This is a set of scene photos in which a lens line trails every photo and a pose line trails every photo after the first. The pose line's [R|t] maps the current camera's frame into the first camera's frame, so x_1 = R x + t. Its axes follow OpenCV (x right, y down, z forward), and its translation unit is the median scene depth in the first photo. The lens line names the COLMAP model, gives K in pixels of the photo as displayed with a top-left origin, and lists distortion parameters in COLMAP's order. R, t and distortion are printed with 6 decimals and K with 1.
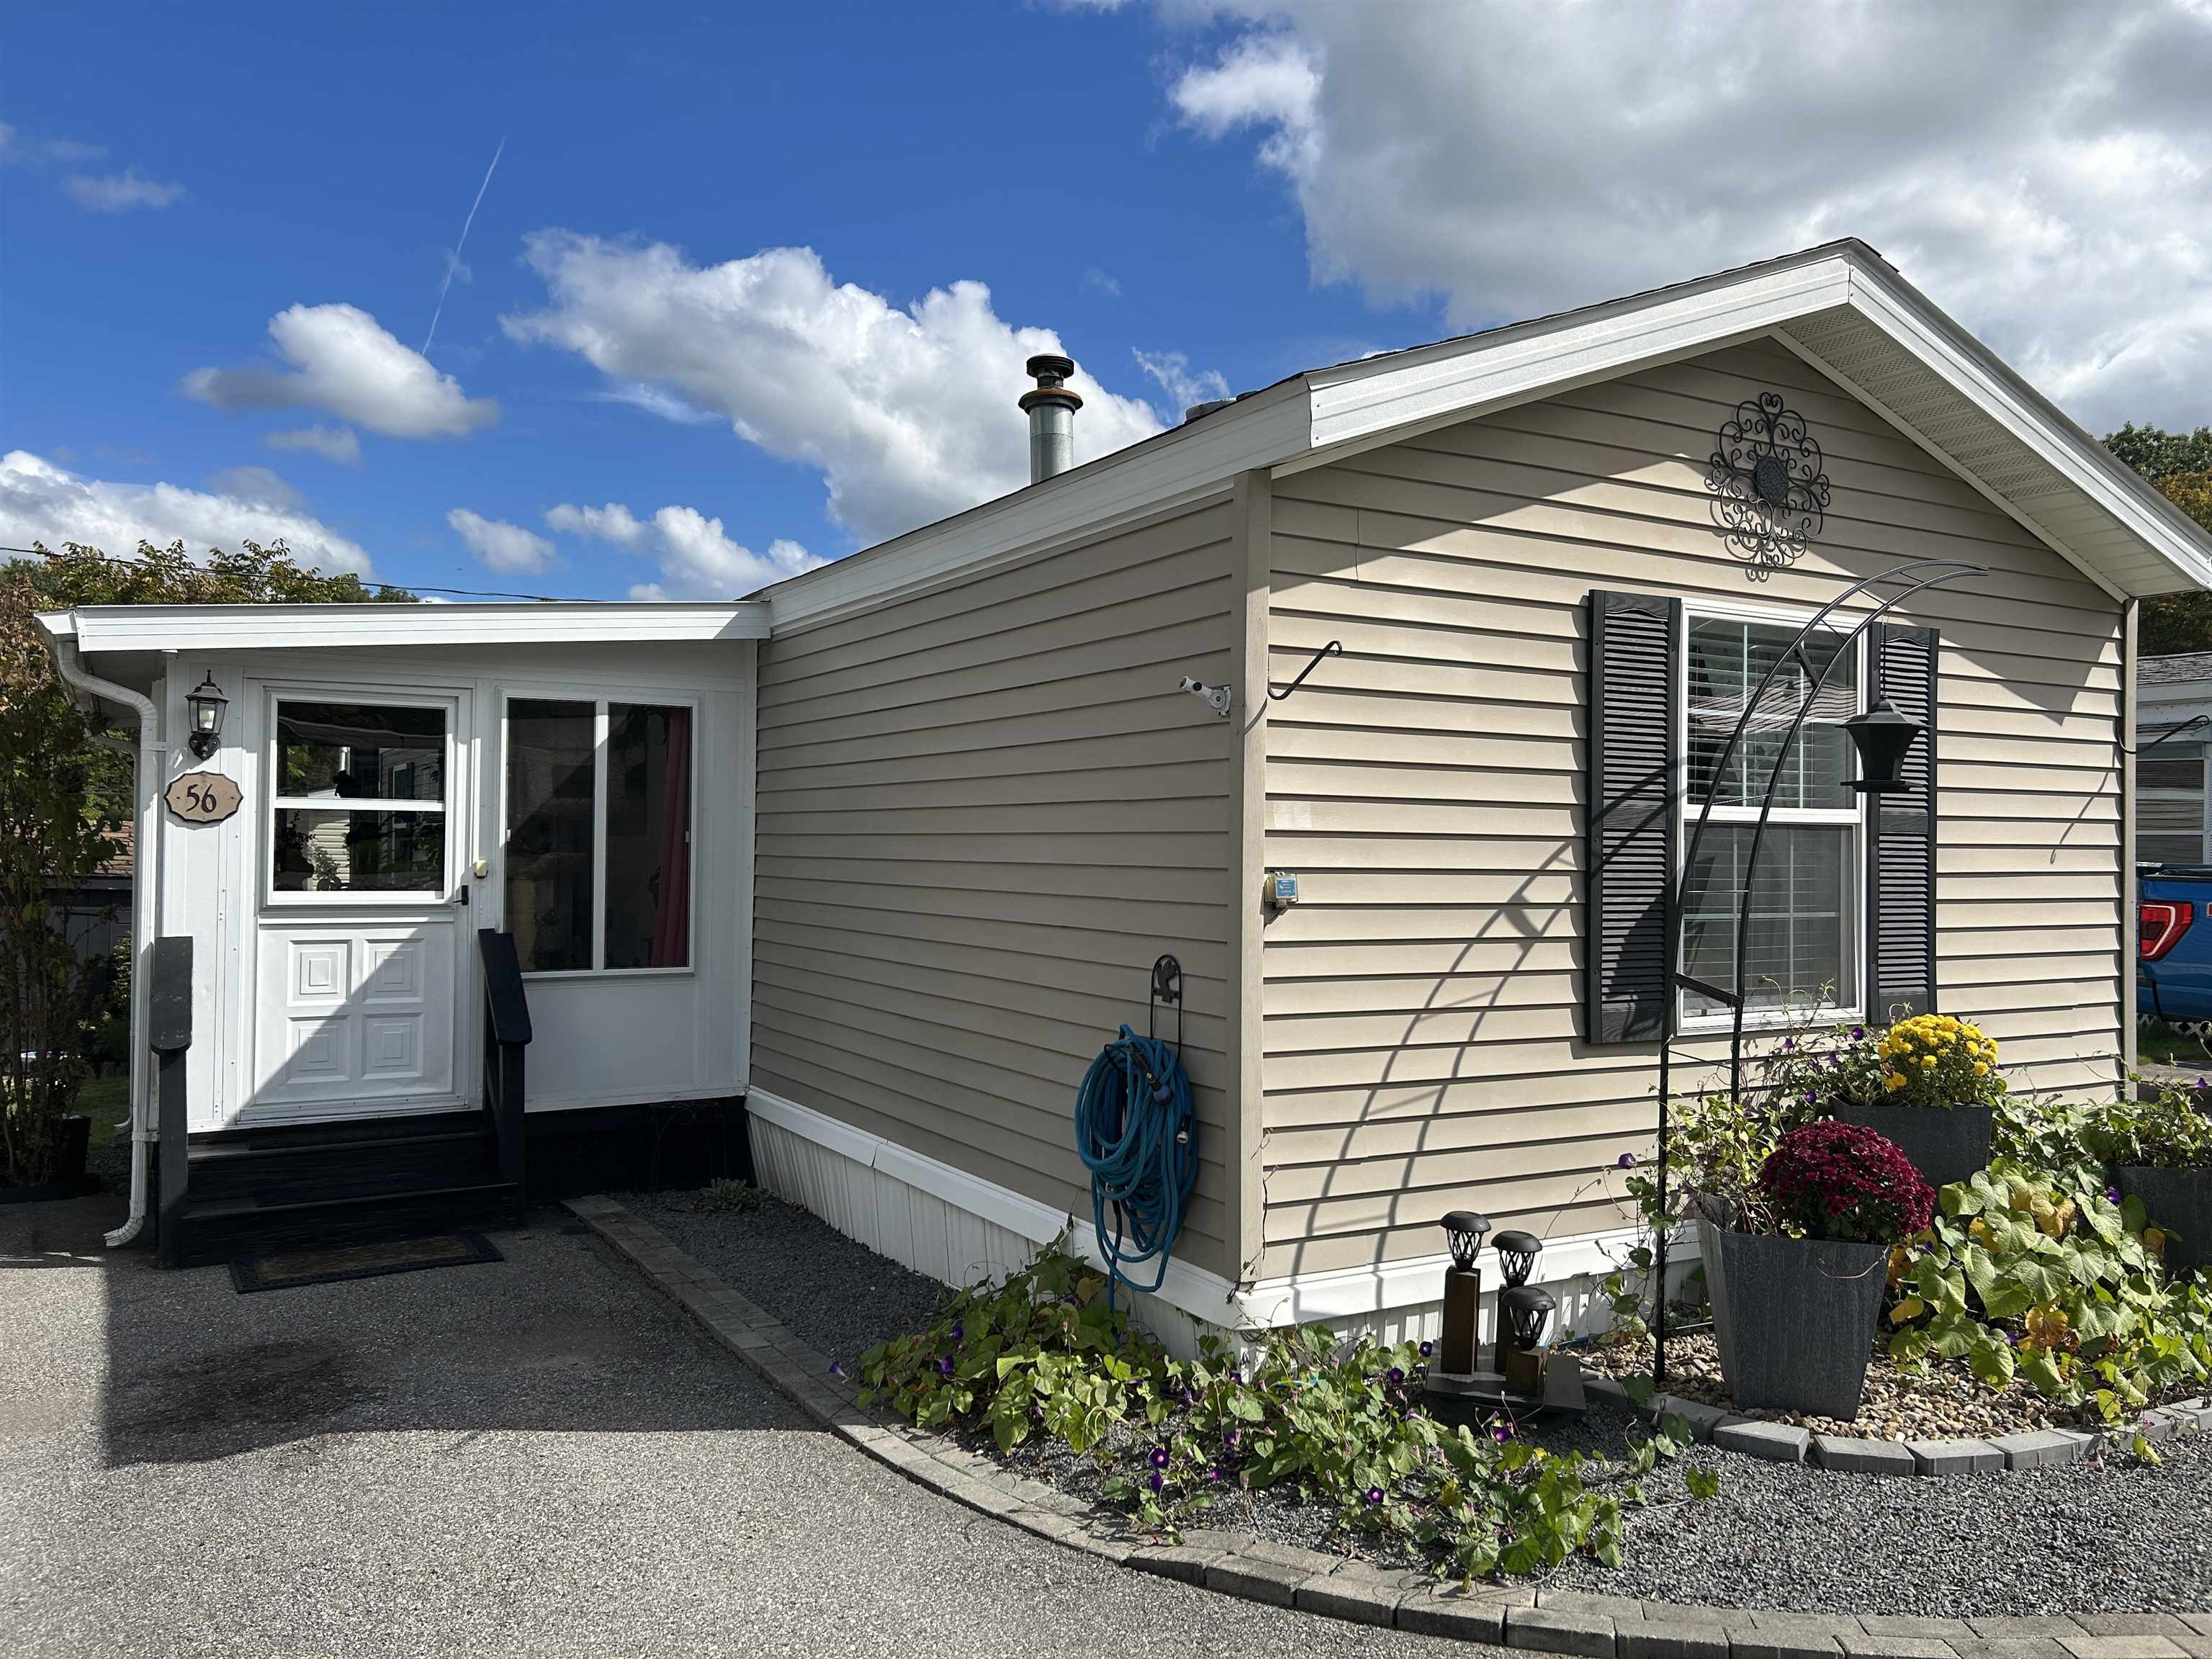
lens RADIAL K [[1649.5, 0, 1097.5], [0, 1649.5, 826.4], [0, 0, 1]] dist [0.064370, -0.067310]
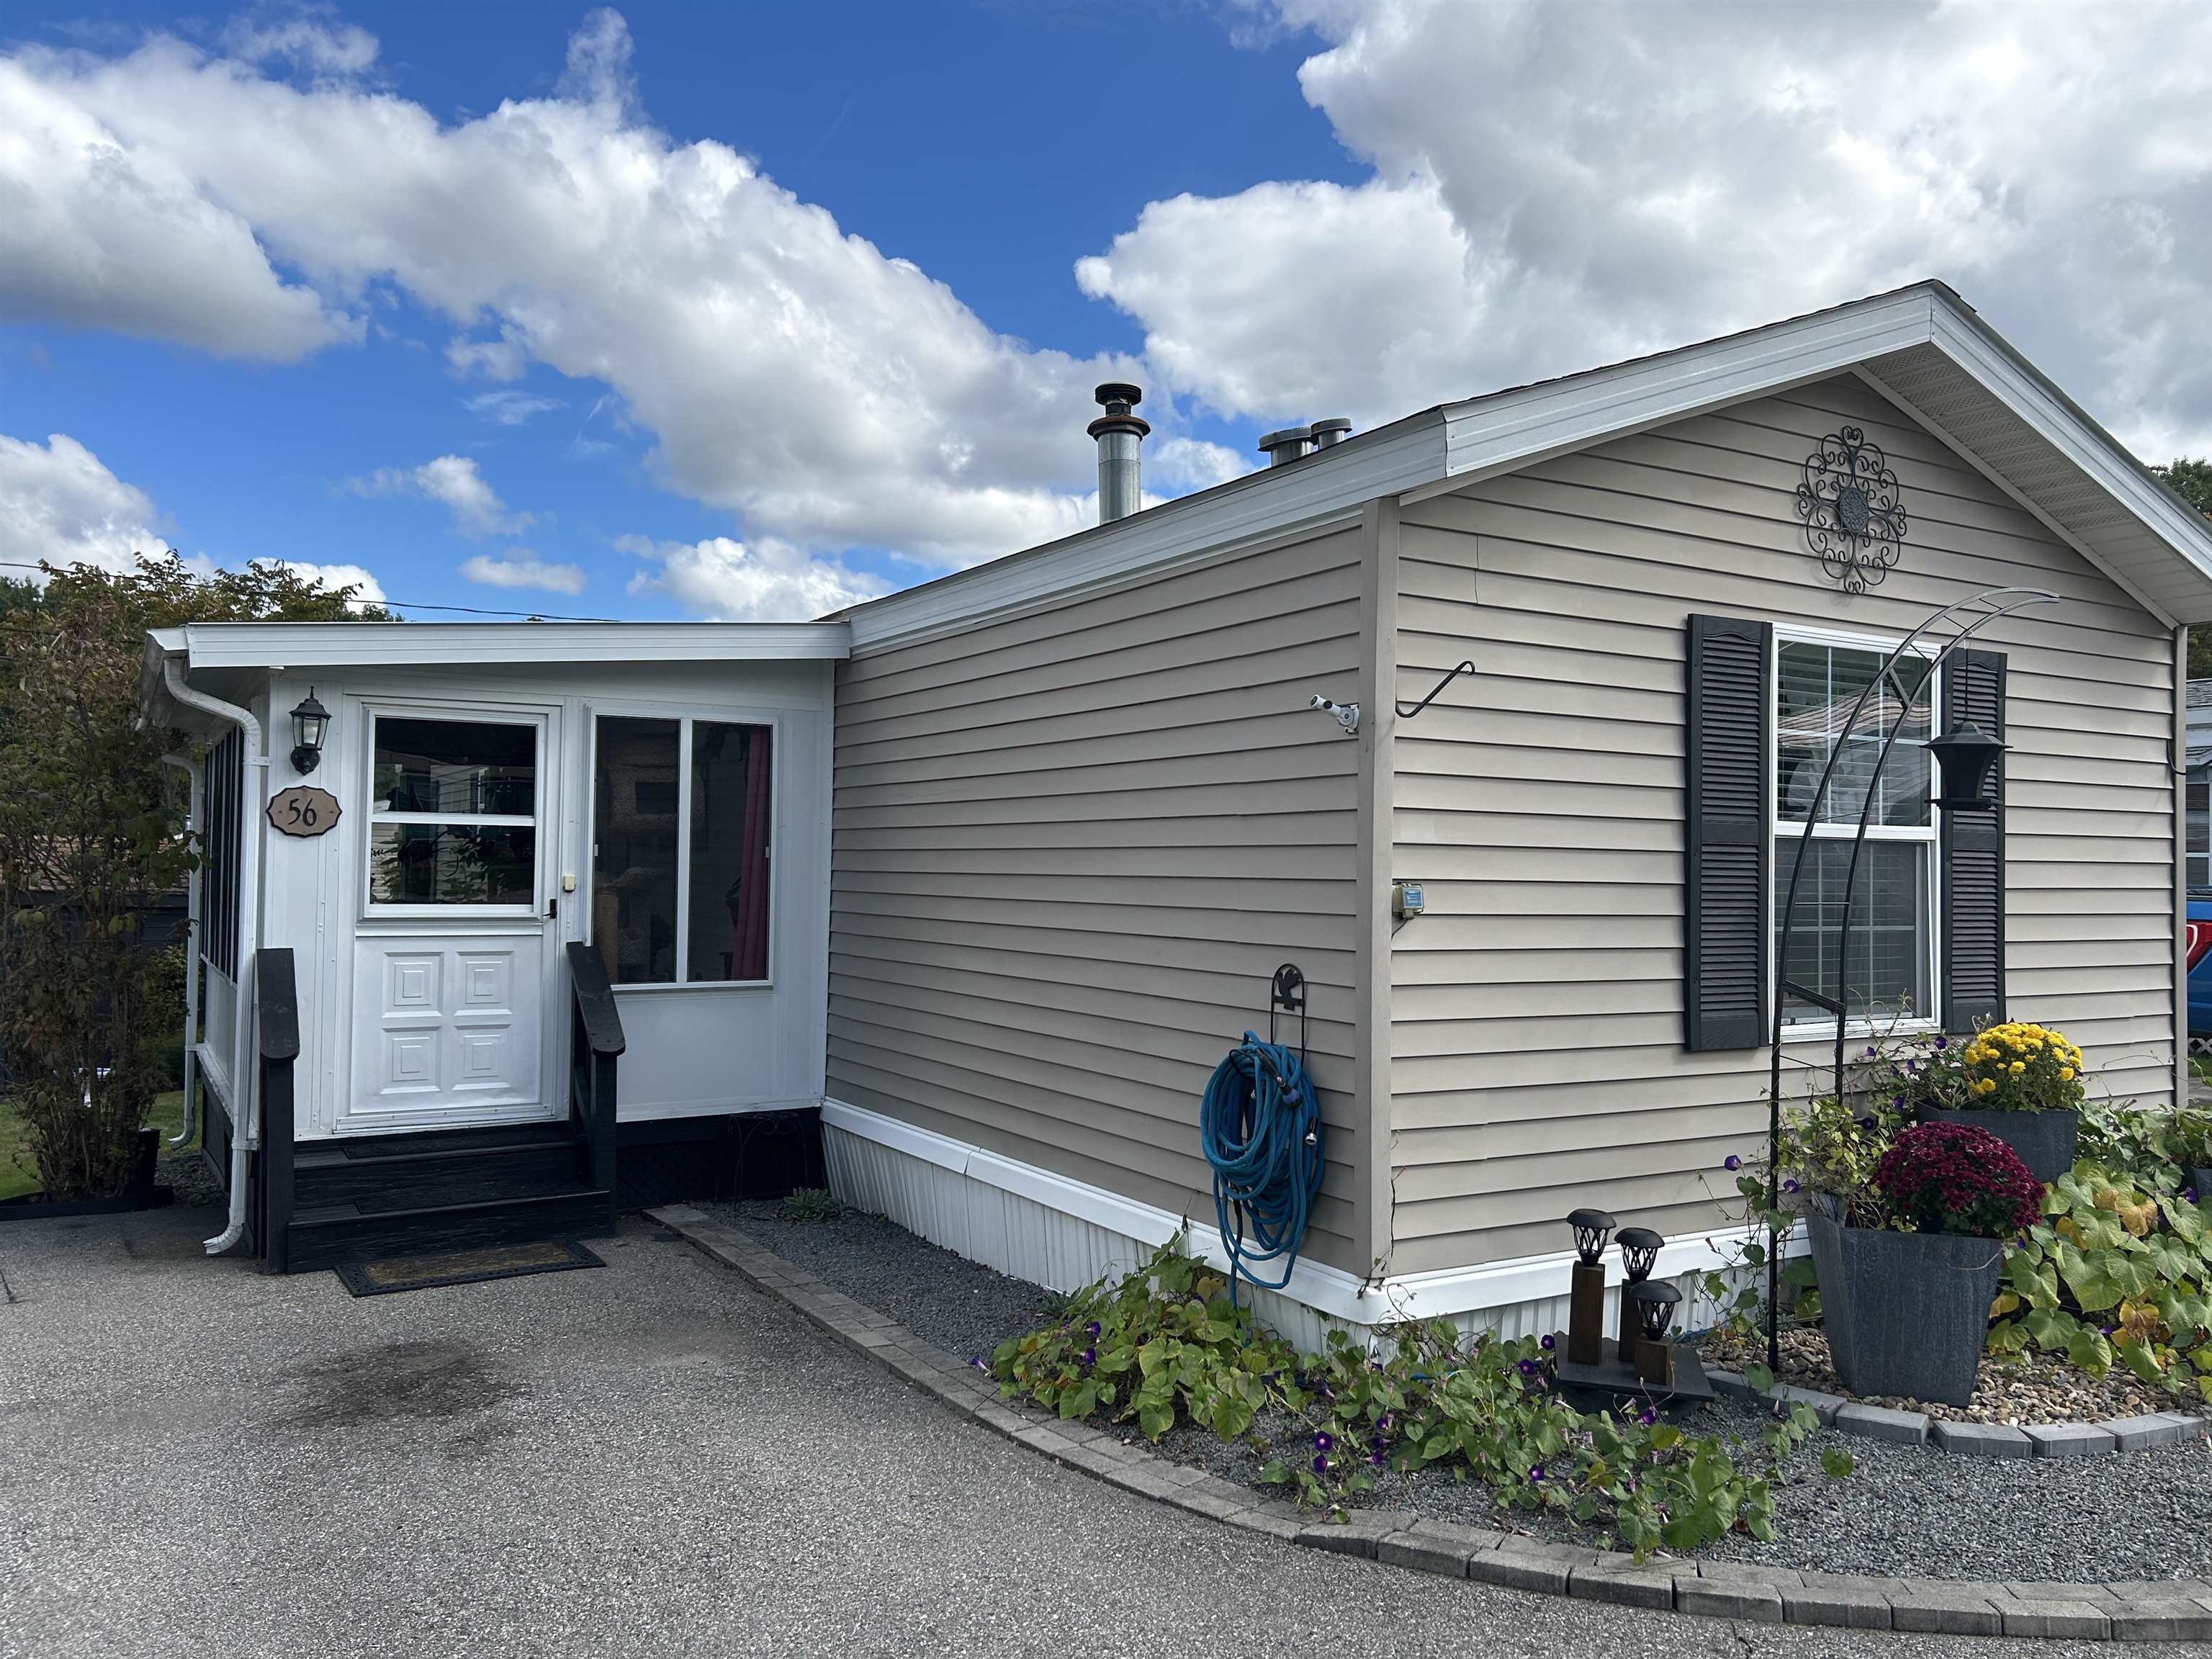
lens RADIAL K [[1650.8, 0, 1114.0], [0, 1650.8, 829.3], [0, 0, 1]] dist [0.060095, -0.061435]
pose [[0.999843, 0.002799, 0.017506, -0.078503], [-0.002596, 0.999929, -0.011641, 0.005298], [-0.017538, 0.011593, 0.999779, -0.033630]]
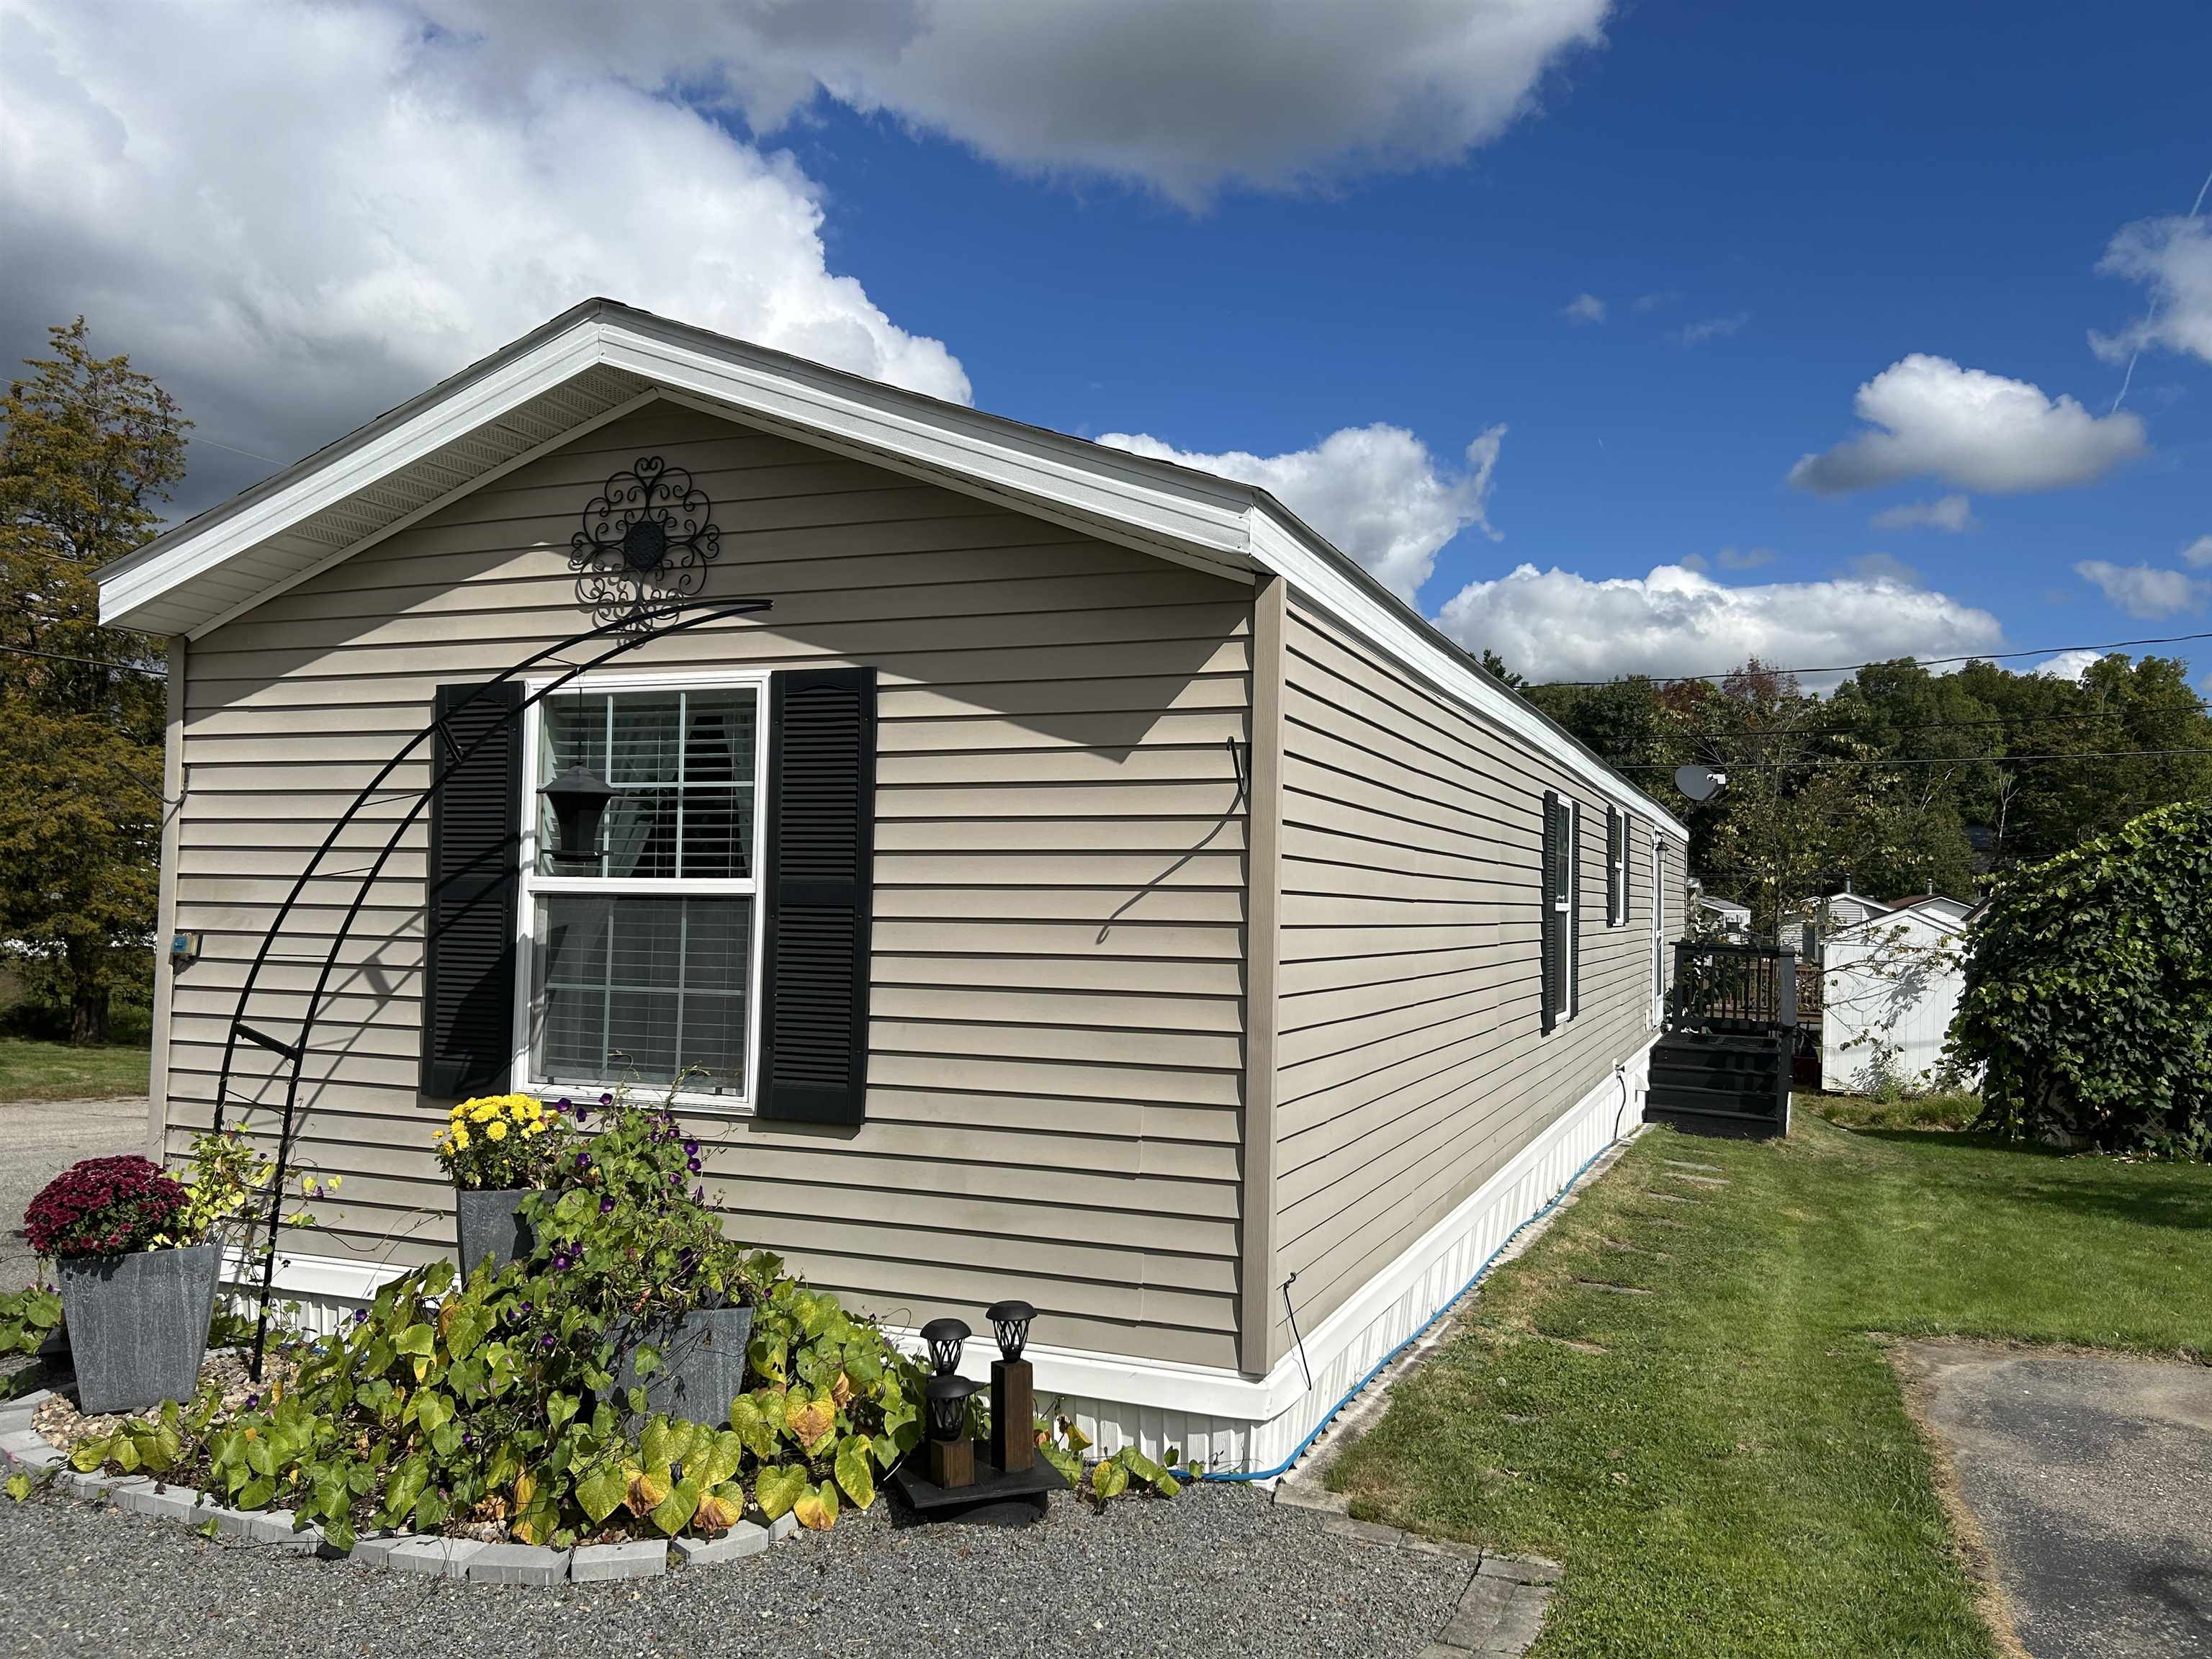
lens RADIAL K [[1680.1, 0, 1109.0], [0, 1680.1, 835.1], [0, 0, 1]] dist [0.112811, -0.180574]
pose [[0.612039, -0.034411, -0.790079, 1.418023], [-0.001993, 0.998983, -0.045053, 0.008204], [0.790825, 0.029149, 0.611348, 0.636546]]
